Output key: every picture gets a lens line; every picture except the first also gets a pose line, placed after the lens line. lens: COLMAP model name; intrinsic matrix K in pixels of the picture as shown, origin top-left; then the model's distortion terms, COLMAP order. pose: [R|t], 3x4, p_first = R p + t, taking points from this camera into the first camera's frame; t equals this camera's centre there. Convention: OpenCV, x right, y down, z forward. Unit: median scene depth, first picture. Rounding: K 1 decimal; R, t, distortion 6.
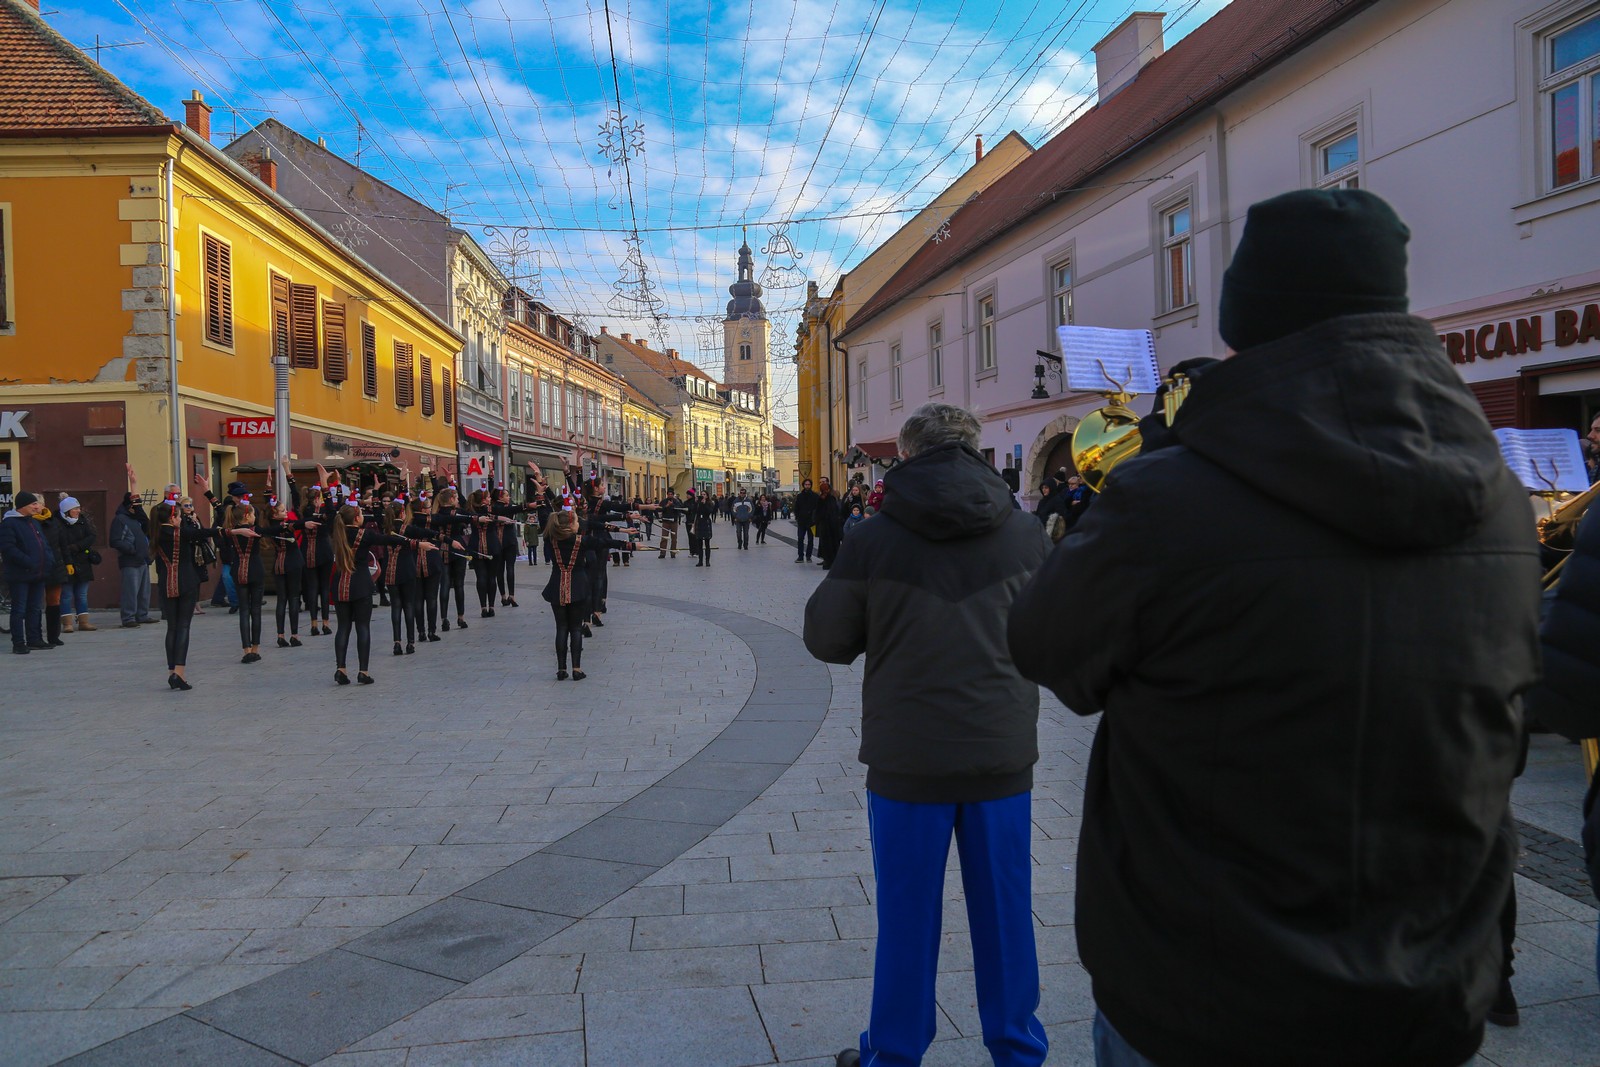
lens RADIAL K [[1097.6, 0, 793.7], [0, 1097.6, 532.4], [0, 0, 1]] dist [-0.119126, 0.063518]
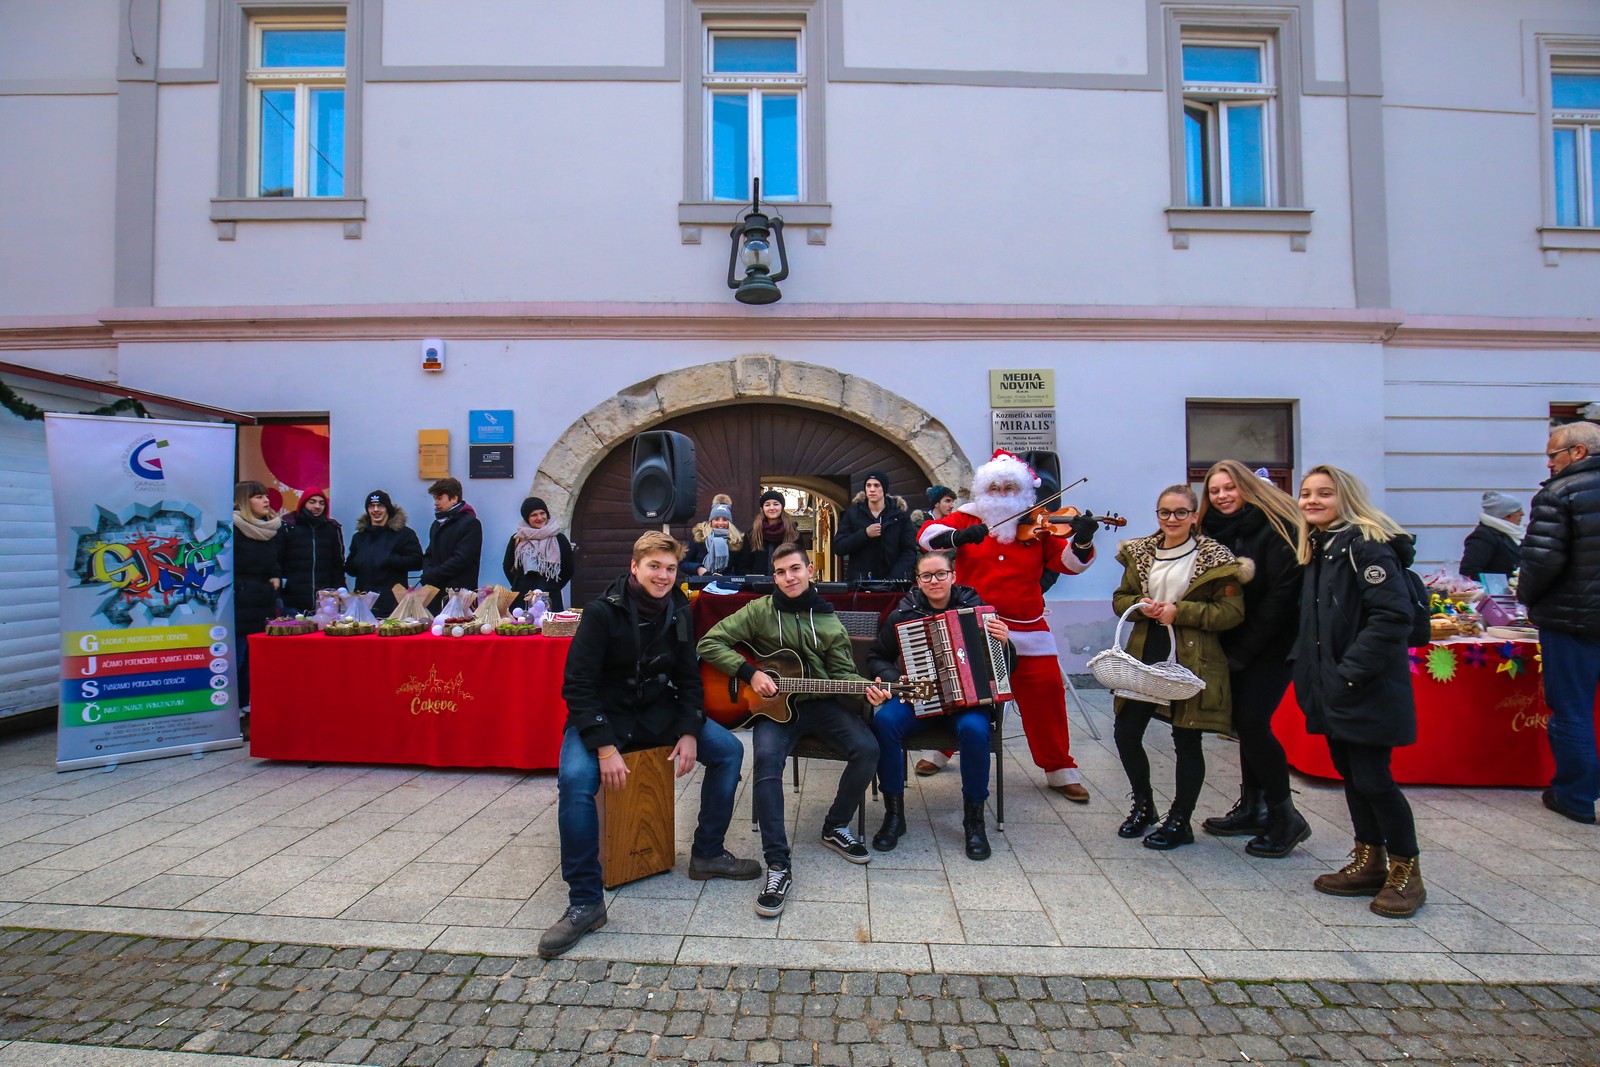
lens RADIAL K [[738.8, 0, 800.0], [0, 738.8, 533.5], [0, 0, 1]] dist [-0.029906, 0.001032]
pose [[0.184464, 0.048390, 0.981647, -0.016198], [0.027479, 0.998143, -0.054367, -0.011673], [-0.982455, 0.037003, 0.182792, 0.496968]]
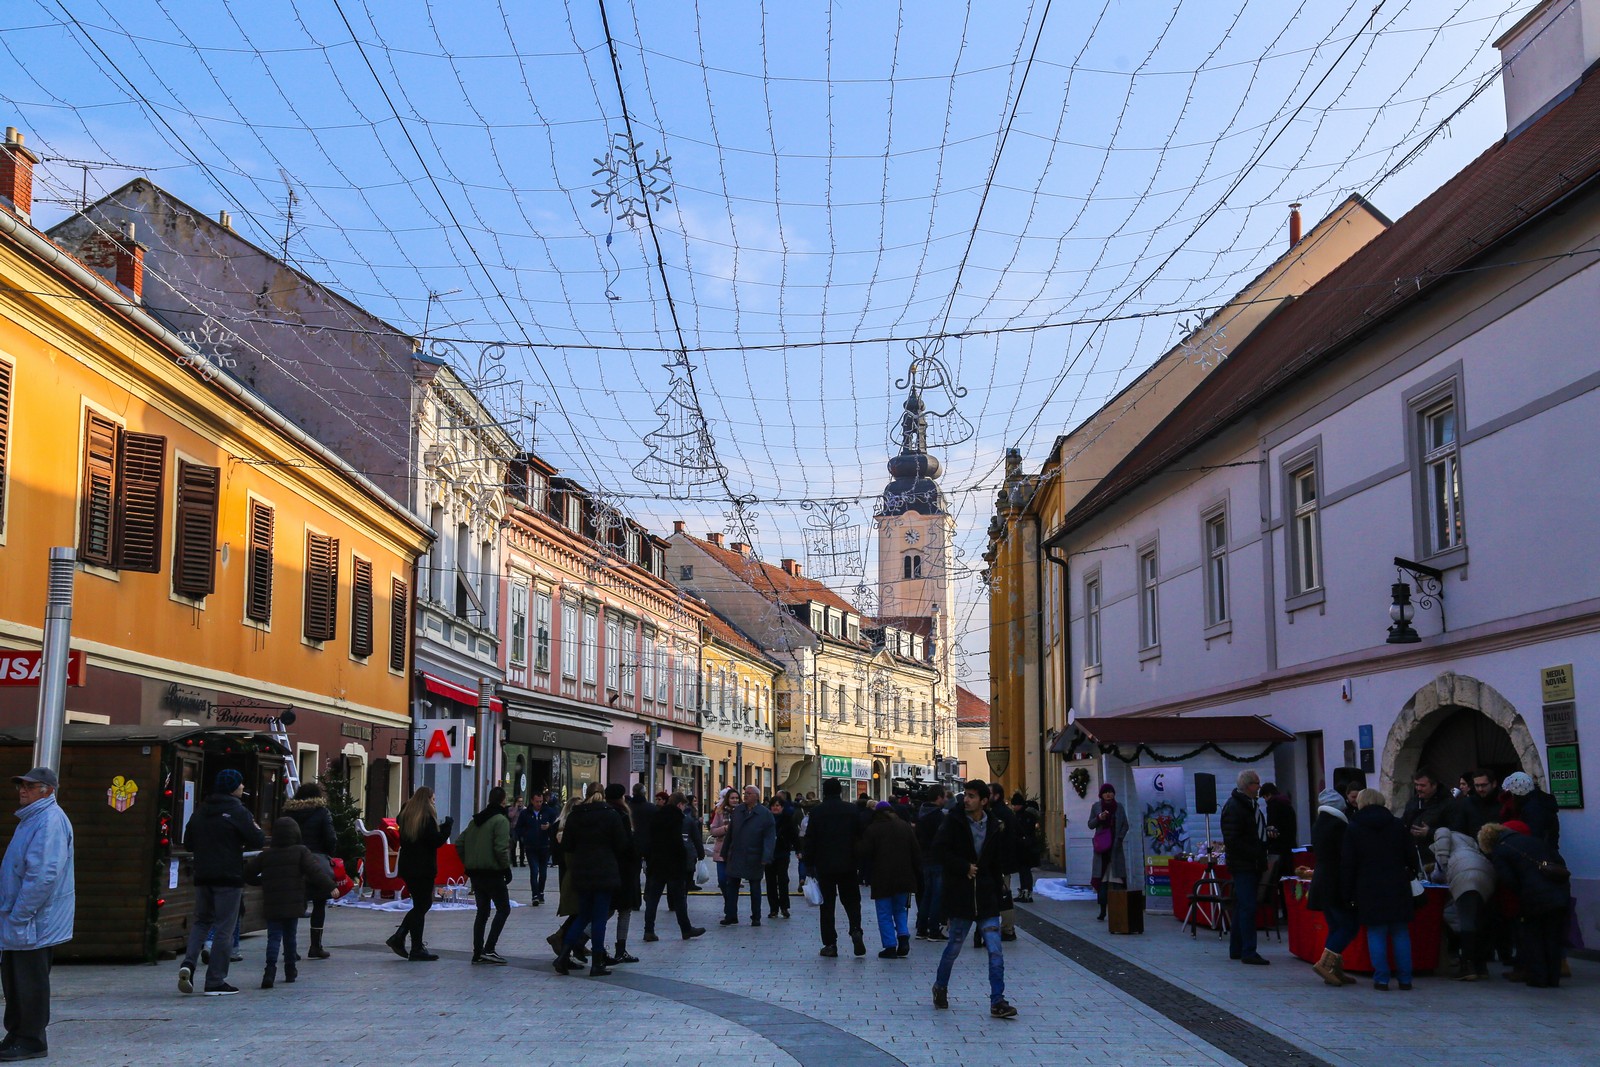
lens RADIAL K [[1787.5, 0, 791.8], [0, 1787.5, 535.5], [0, 0, 1]] dist [0.072446, 0.007576]
pose [[0.993440, 0.007078, -0.114134, 0.010356], [-0.027542, 0.983512, -0.178736, -0.001598], [0.110987, 0.180707, 0.977255, 0.026433]]
